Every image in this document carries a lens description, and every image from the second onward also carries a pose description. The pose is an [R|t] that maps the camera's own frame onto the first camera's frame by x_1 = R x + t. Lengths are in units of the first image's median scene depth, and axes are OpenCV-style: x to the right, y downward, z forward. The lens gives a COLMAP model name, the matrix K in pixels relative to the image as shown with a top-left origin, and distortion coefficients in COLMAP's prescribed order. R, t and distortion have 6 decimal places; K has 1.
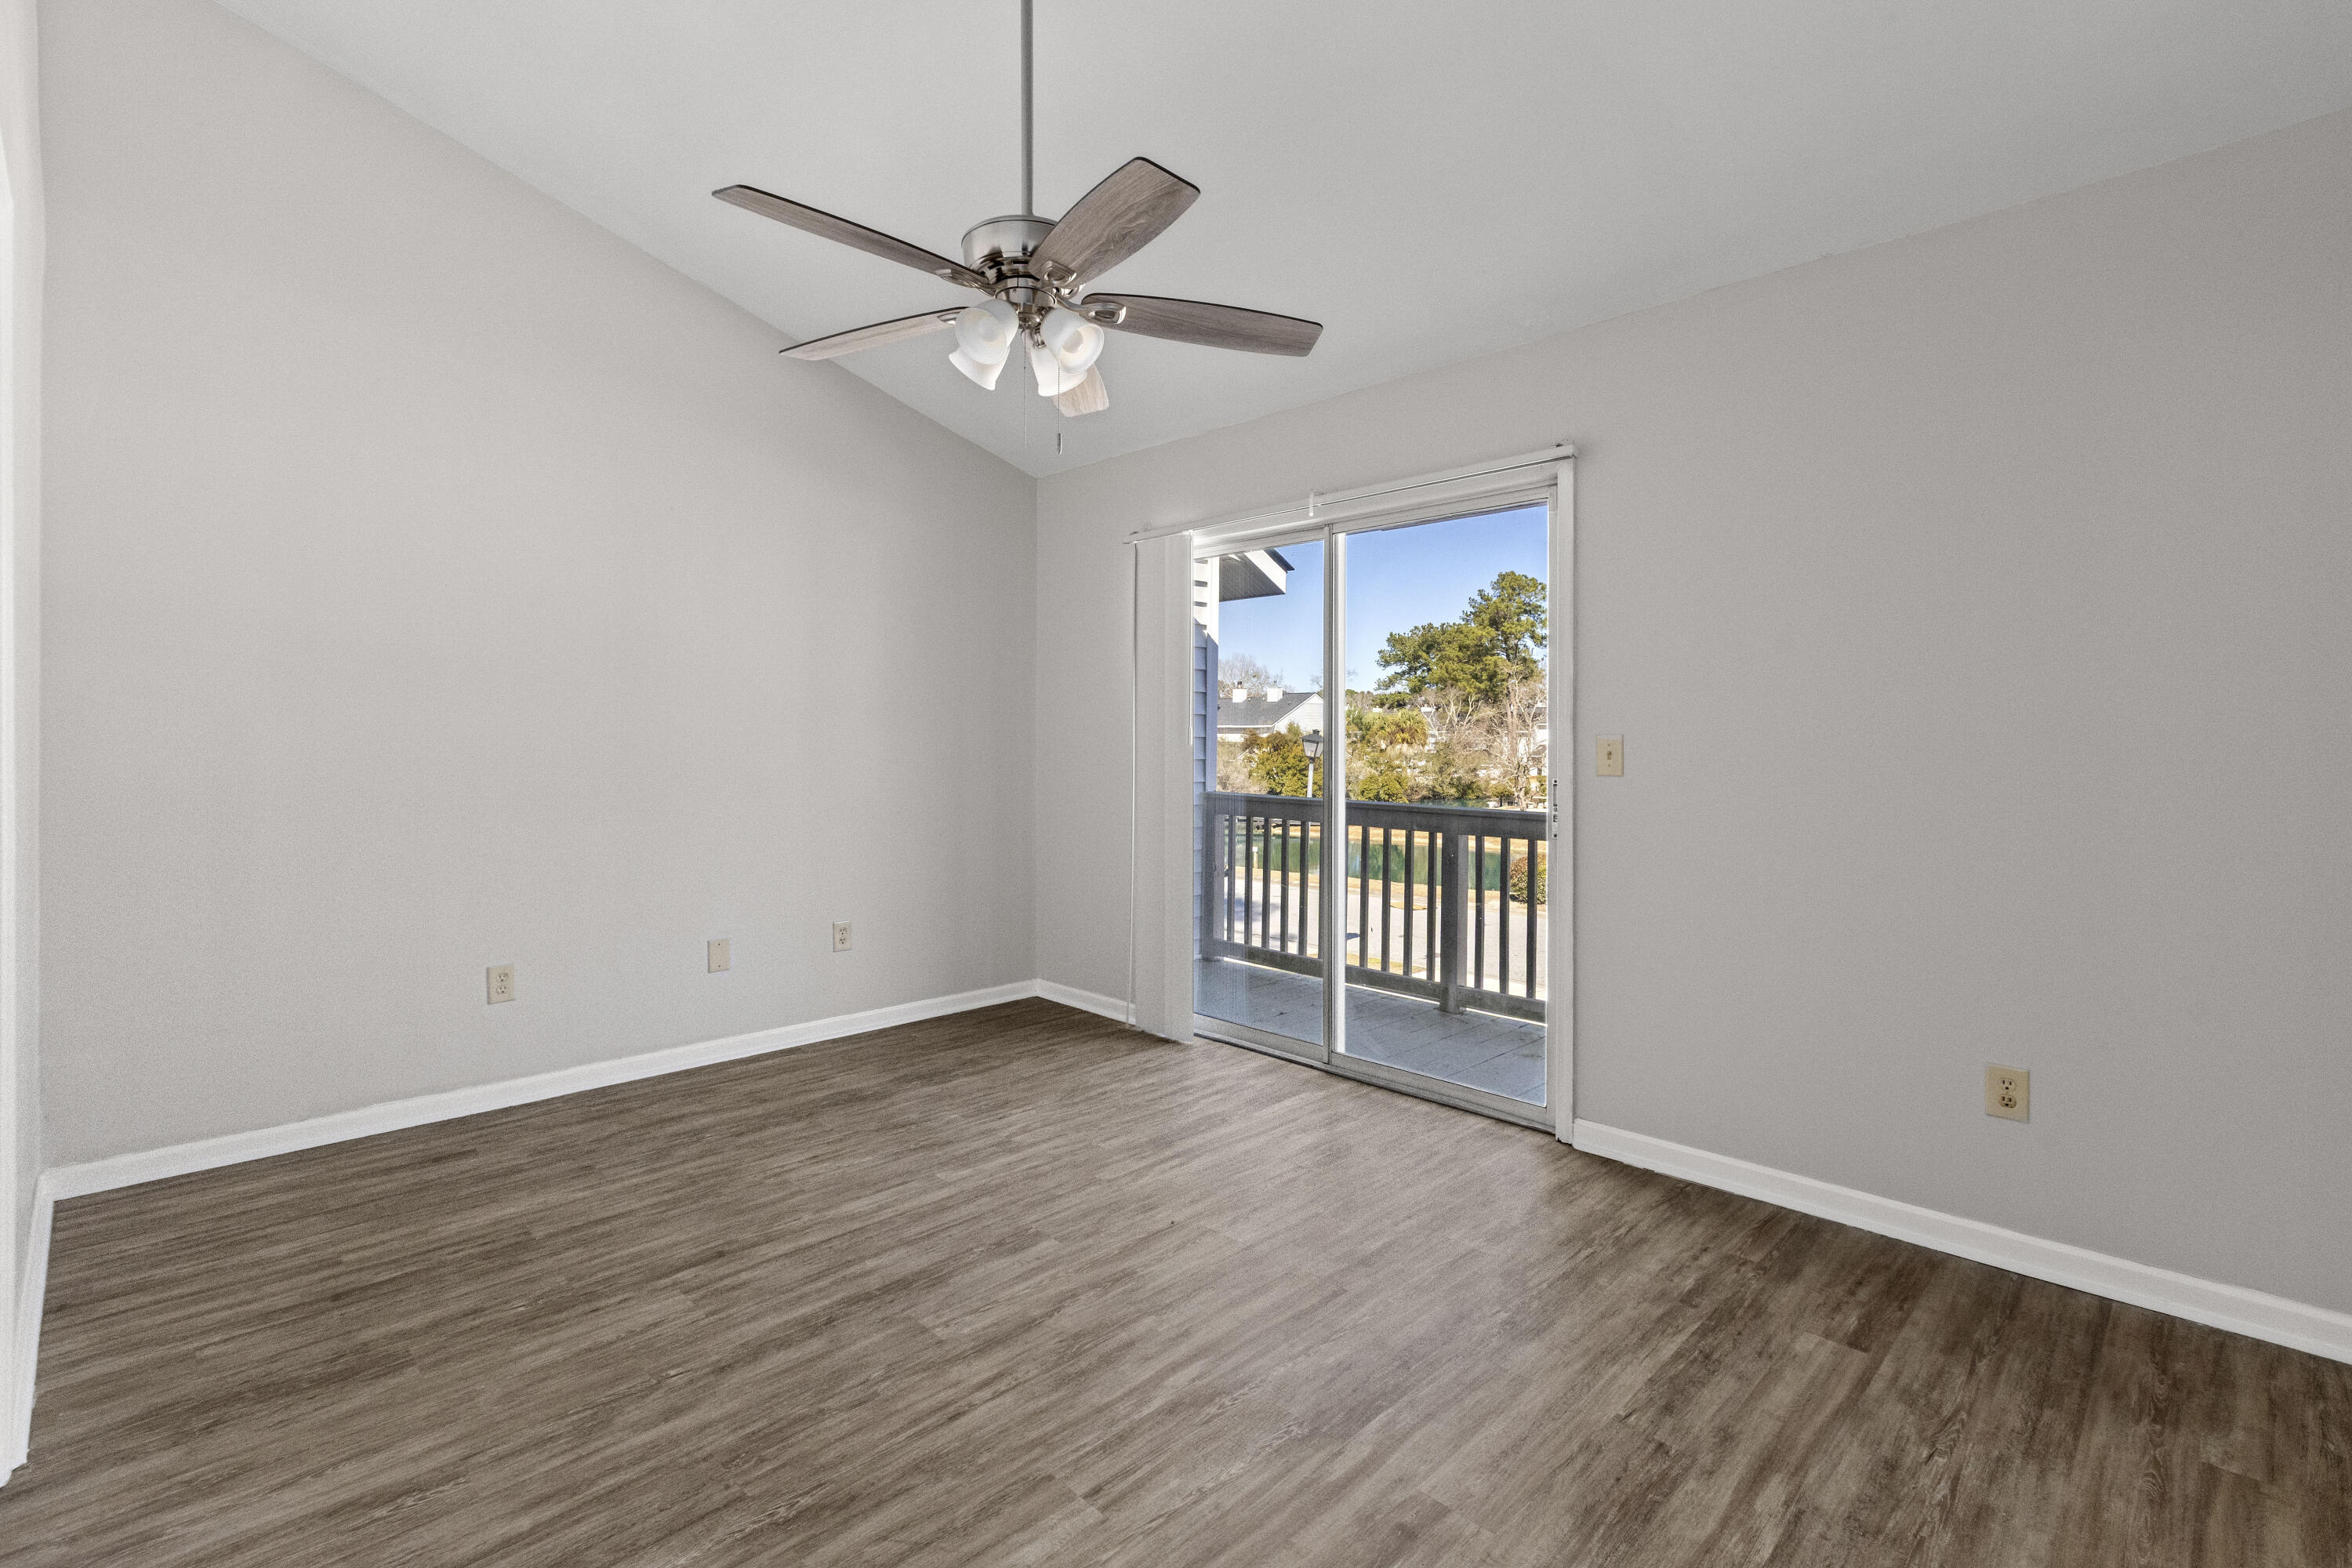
lens RADIAL K [[1084.1, 0, 1184.9], [0, 1084.1, 781.9], [0, 0, 1]] dist [0.003520, -0.002301]
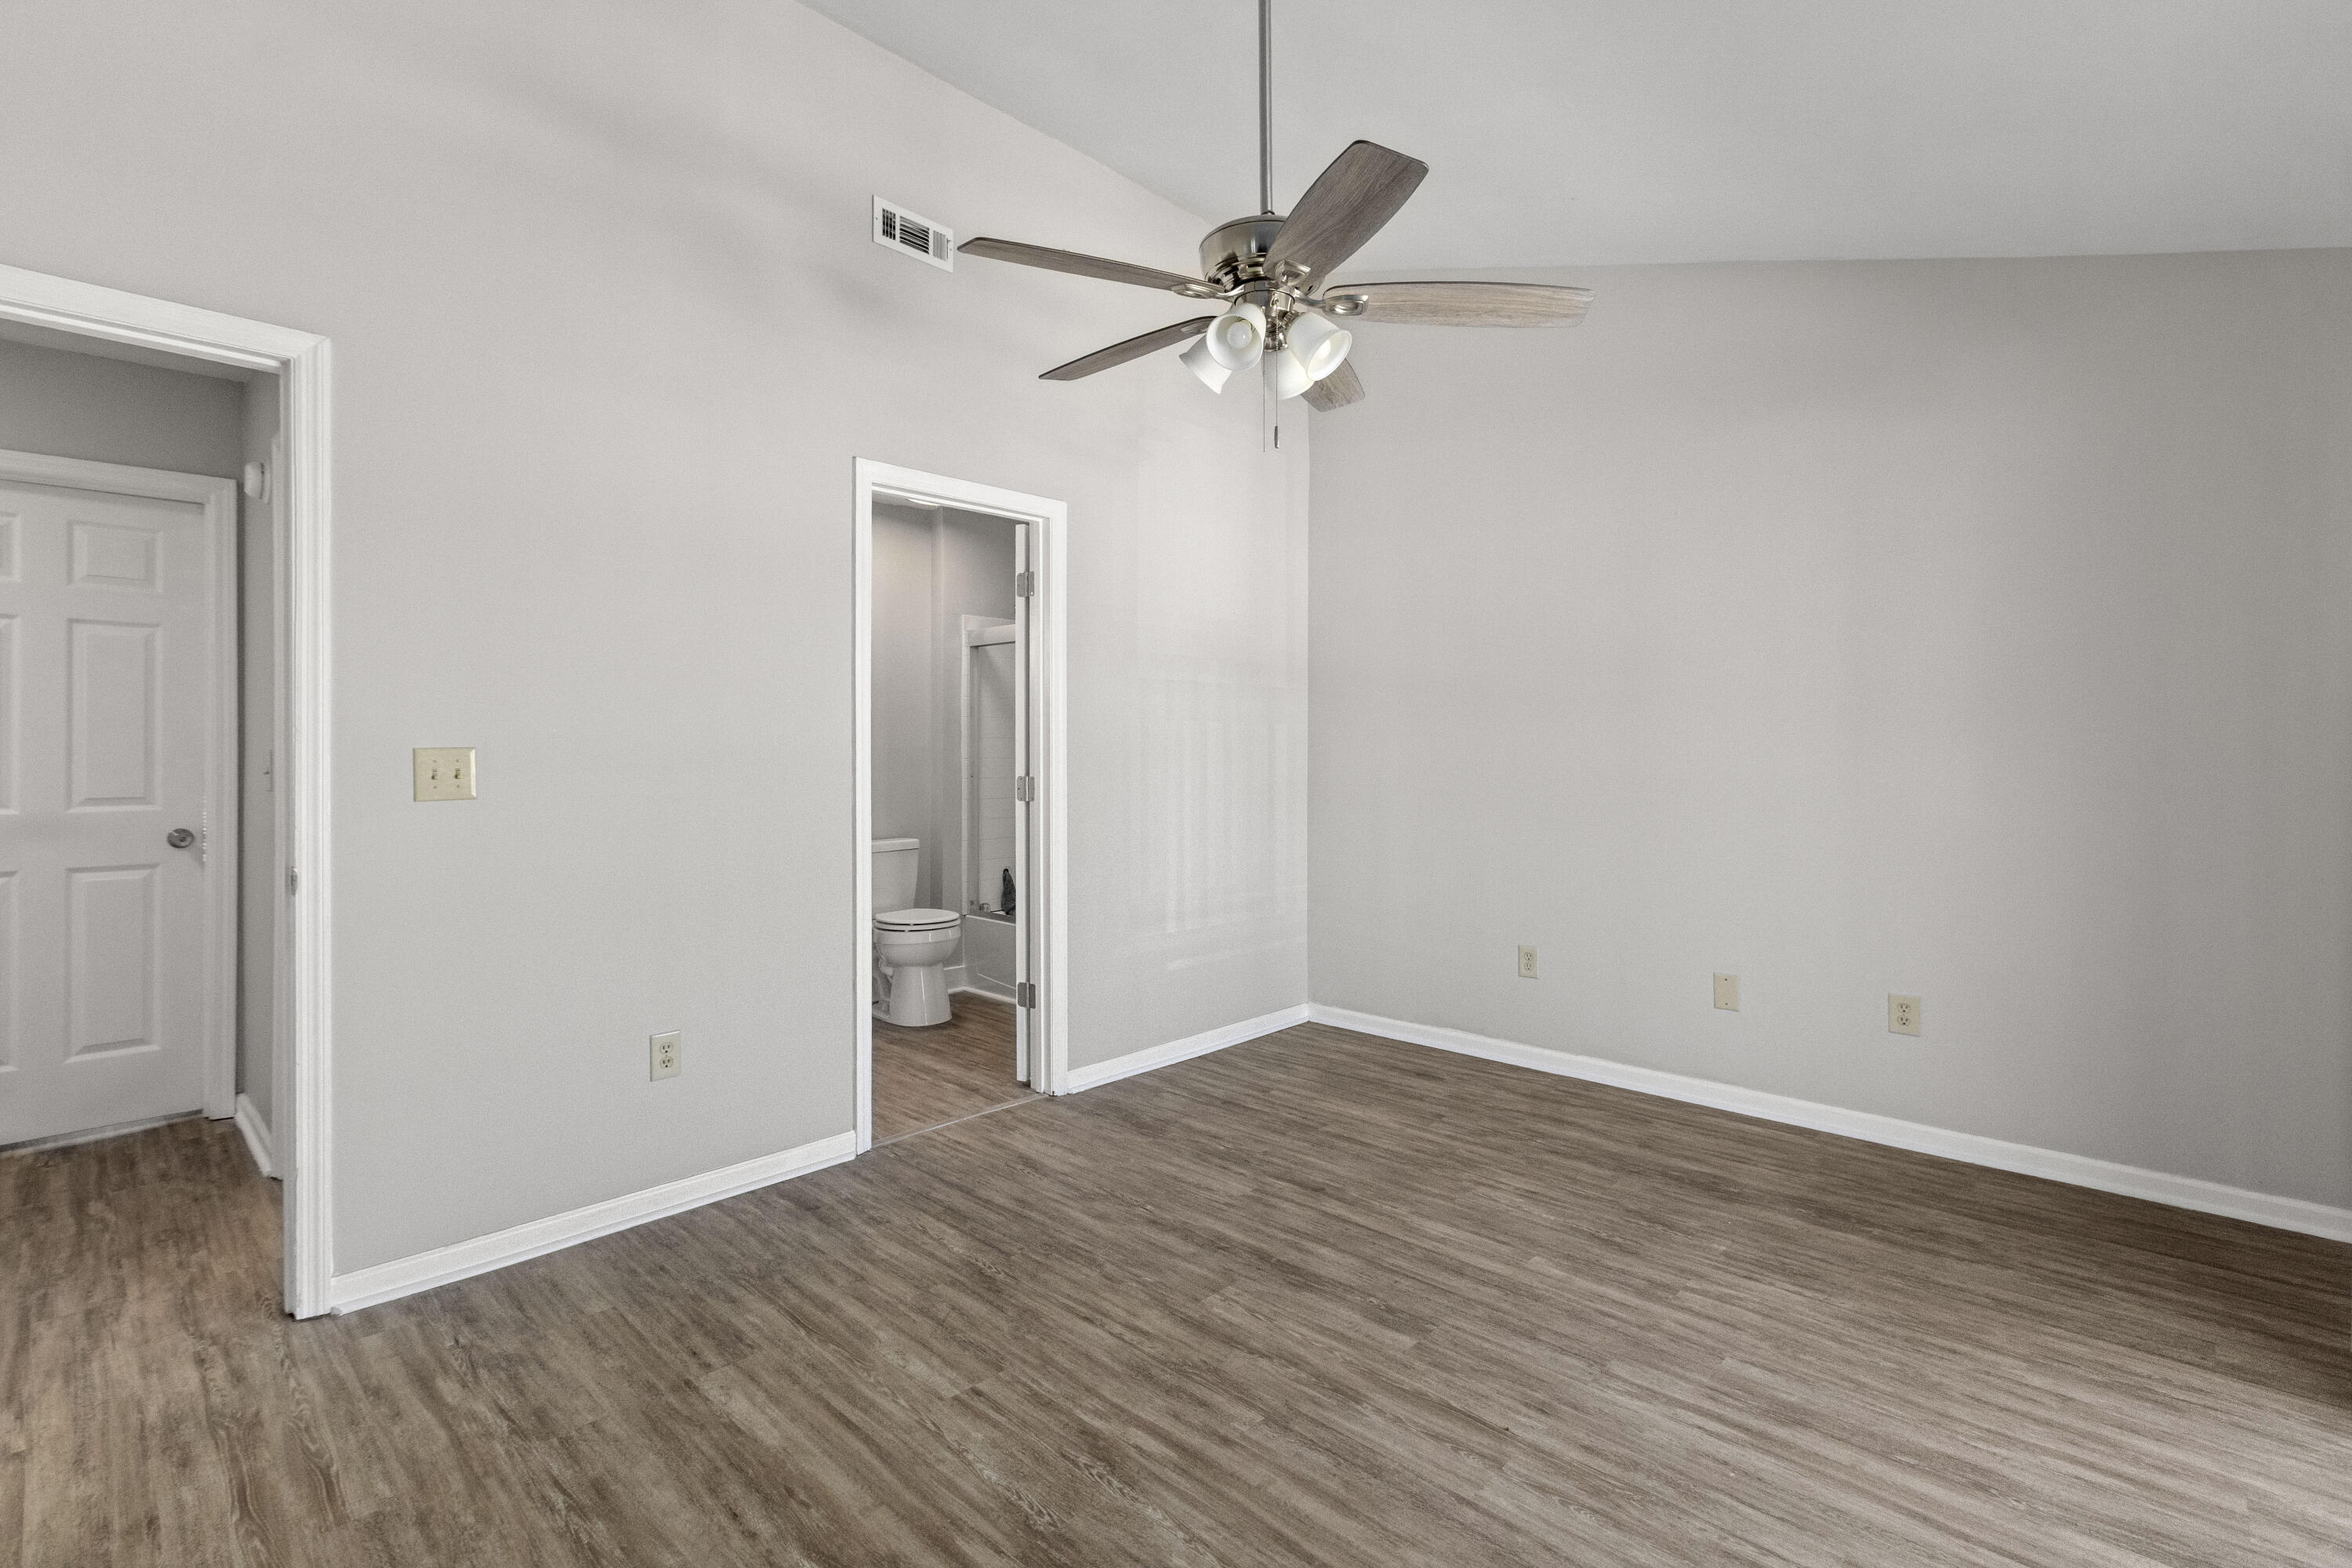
lens RADIAL K [[1084.1, 0, 1157.7], [0, 1084.1, 780.4], [0, 0, 1]] dist [0.003520, -0.002301]
pose [[0.000452, 0.023789, -0.999717, 0.745298], [-0.038691, 0.998969, 0.023754, -0.032906], [0.999251, 0.038669, 0.001372, 0.804429]]
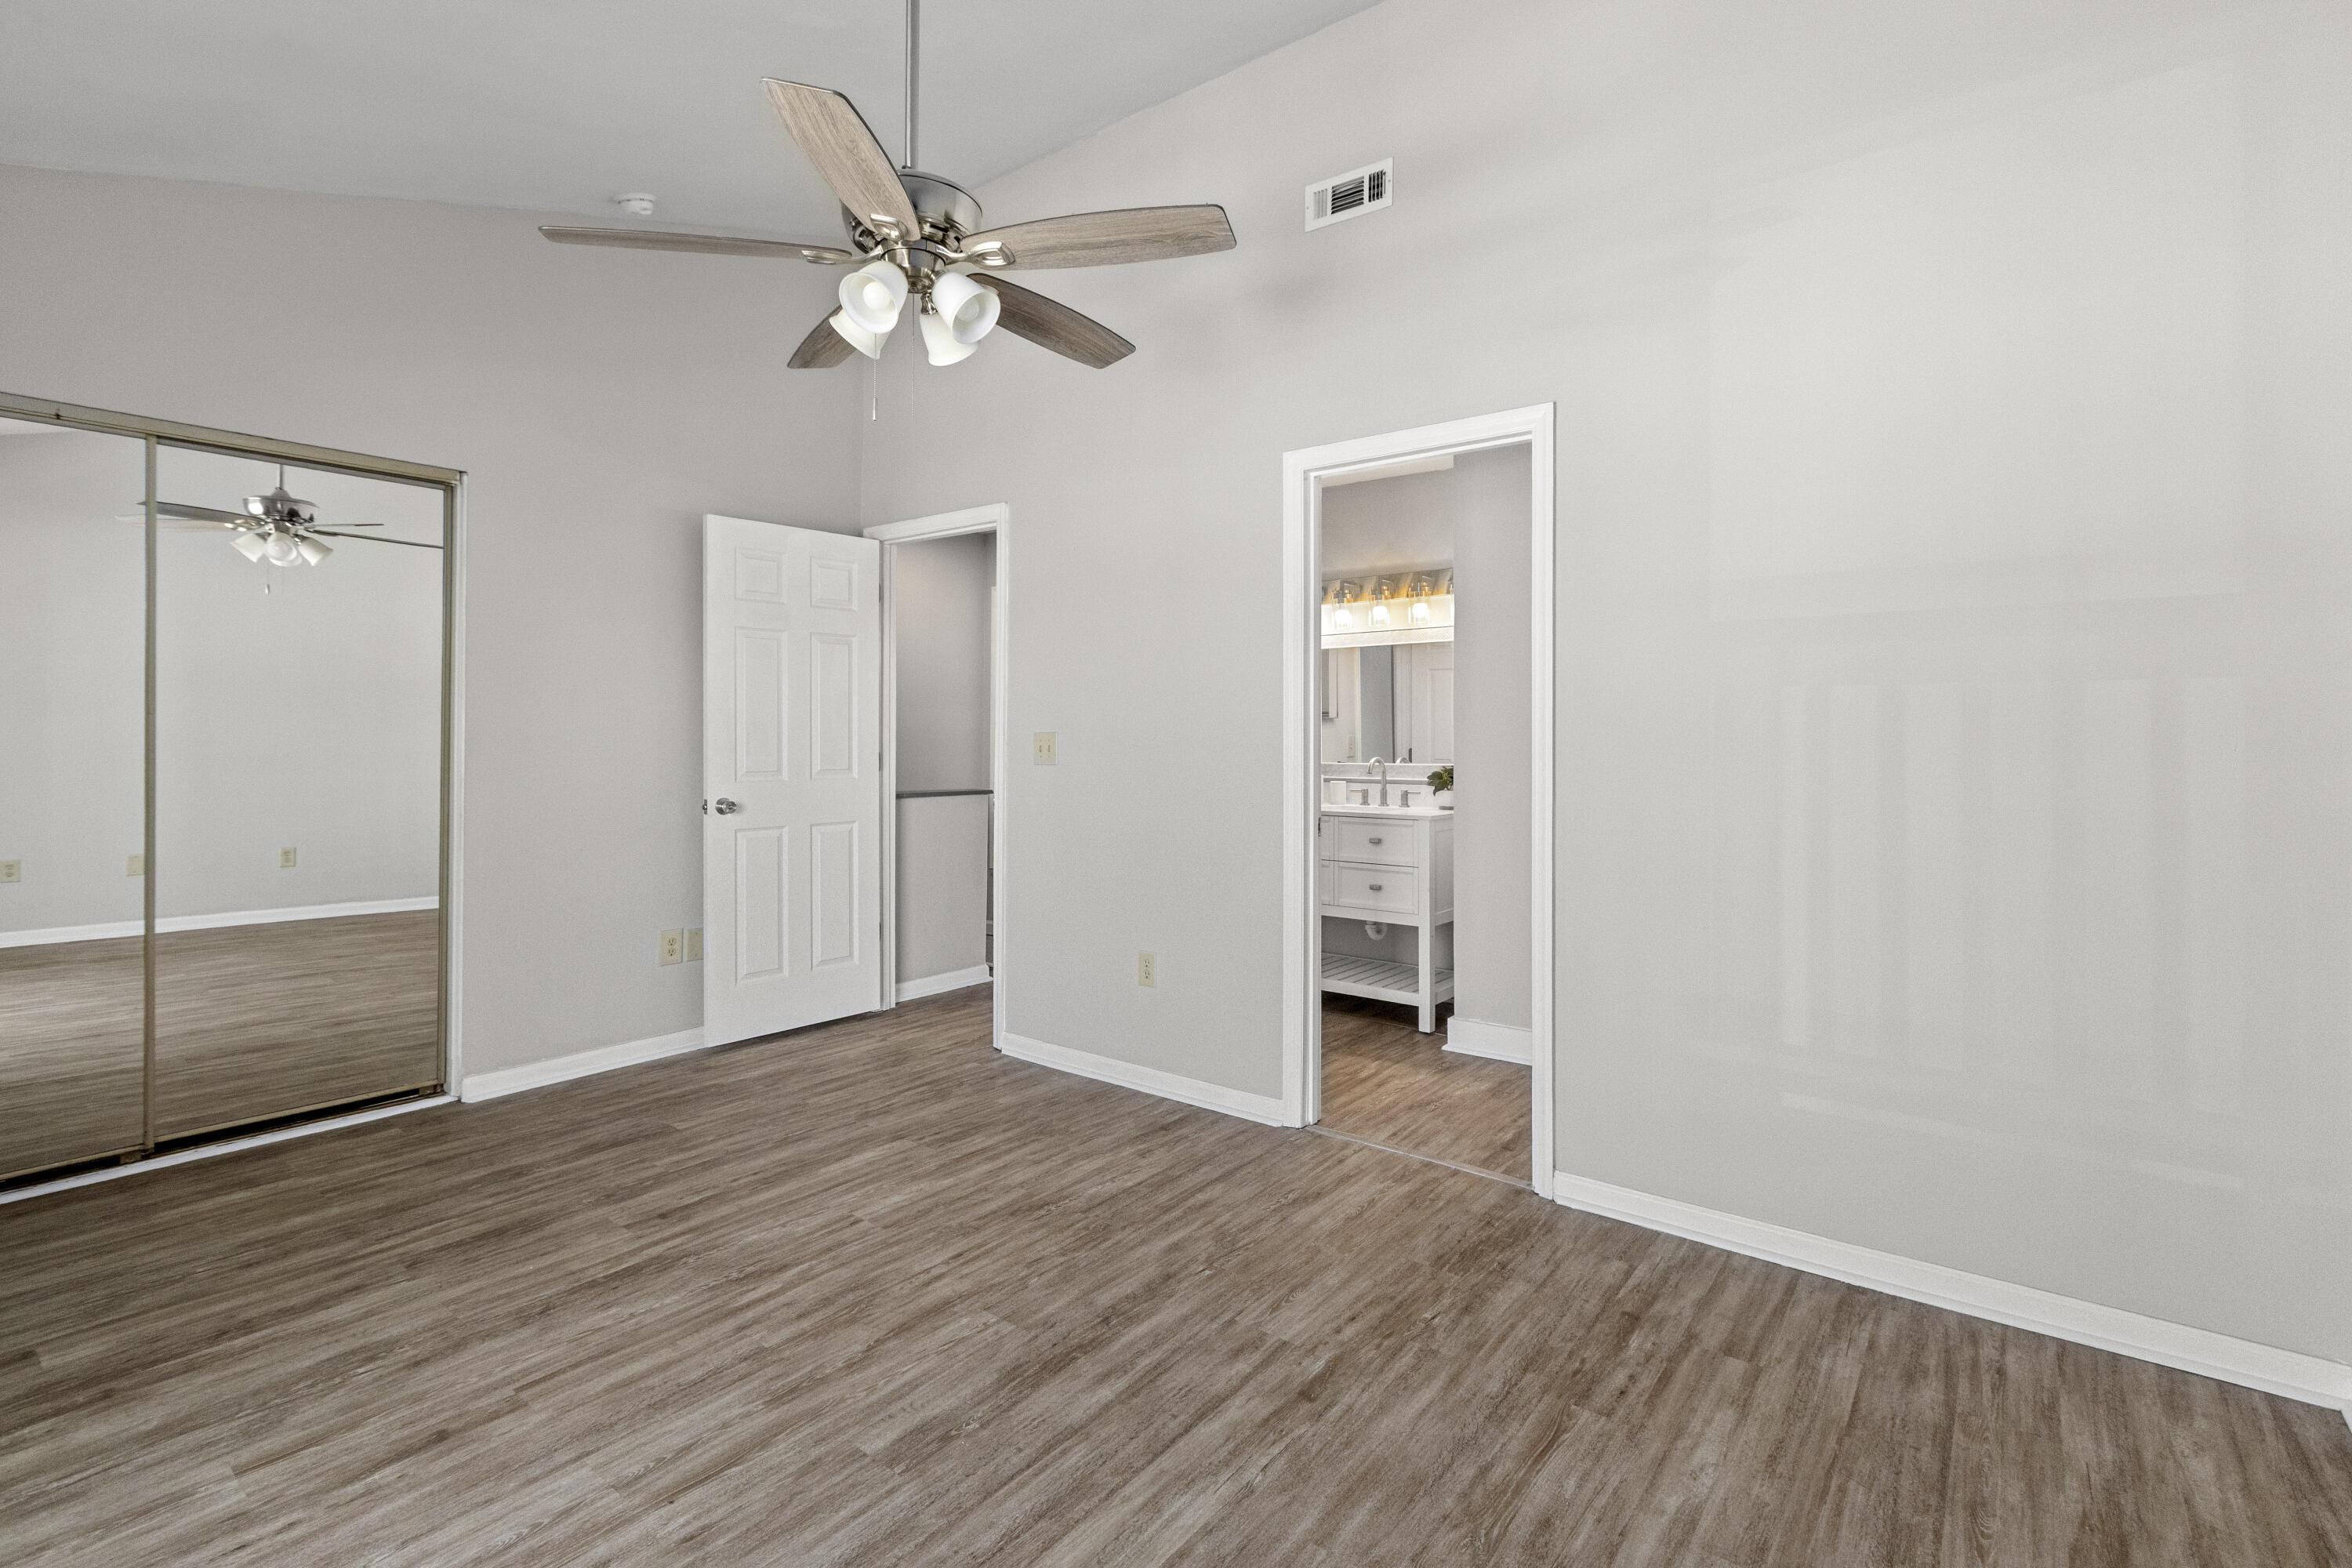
lens RADIAL K [[1084.1, 0, 1141.0], [0, 1084.1, 730.2], [0, 0, 1]] dist [0.003520, -0.002301]
pose [[-0.996291, -0.007900, -0.085686, -0.239518], [-0.010707, 0.999419, 0.032348, -0.064692], [0.085380, 0.033145, -0.995797, 1.744760]]
